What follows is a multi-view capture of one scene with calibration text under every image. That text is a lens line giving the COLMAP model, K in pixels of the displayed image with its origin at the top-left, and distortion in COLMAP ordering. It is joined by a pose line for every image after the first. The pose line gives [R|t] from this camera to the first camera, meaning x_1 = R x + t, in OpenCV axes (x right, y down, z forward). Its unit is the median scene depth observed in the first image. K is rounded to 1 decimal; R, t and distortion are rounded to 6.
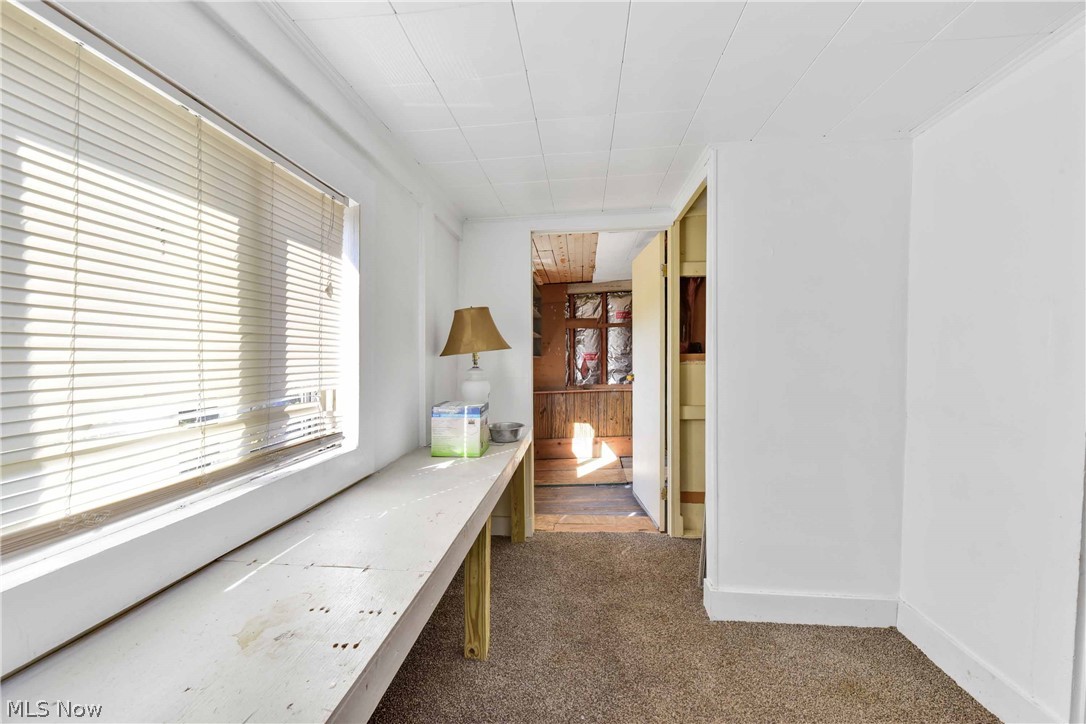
lens RADIAL K [[443.3, 0, 545.1], [0, 443.3, 359.3], [0, 0, 1]] dist [-0.003428, -0.001212]
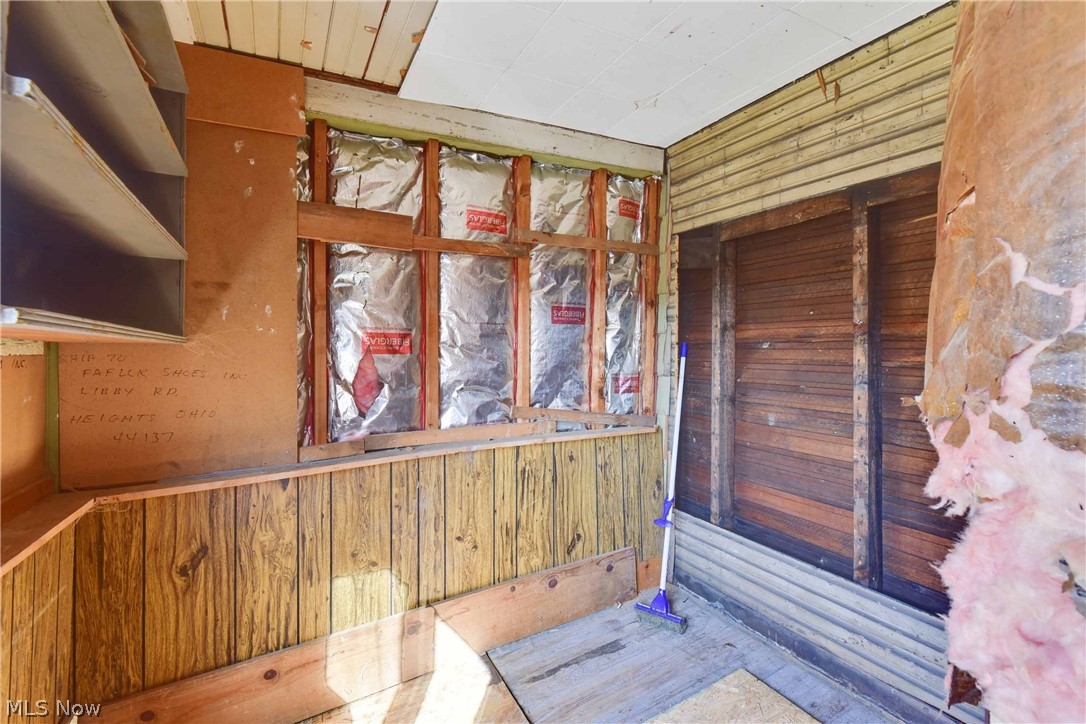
lens RADIAL K [[463.5, 0, 536.8], [0, 463.5, 351.4], [0, 0, 1]] dist [0.001662, 0.000314]
pose [[0.821538, 0.001433, 0.570152, 0.005198], [-0.002890, 0.999994, 0.001651, -0.000176], [-0.570147, -0.003004, 0.821537, 0.680539]]
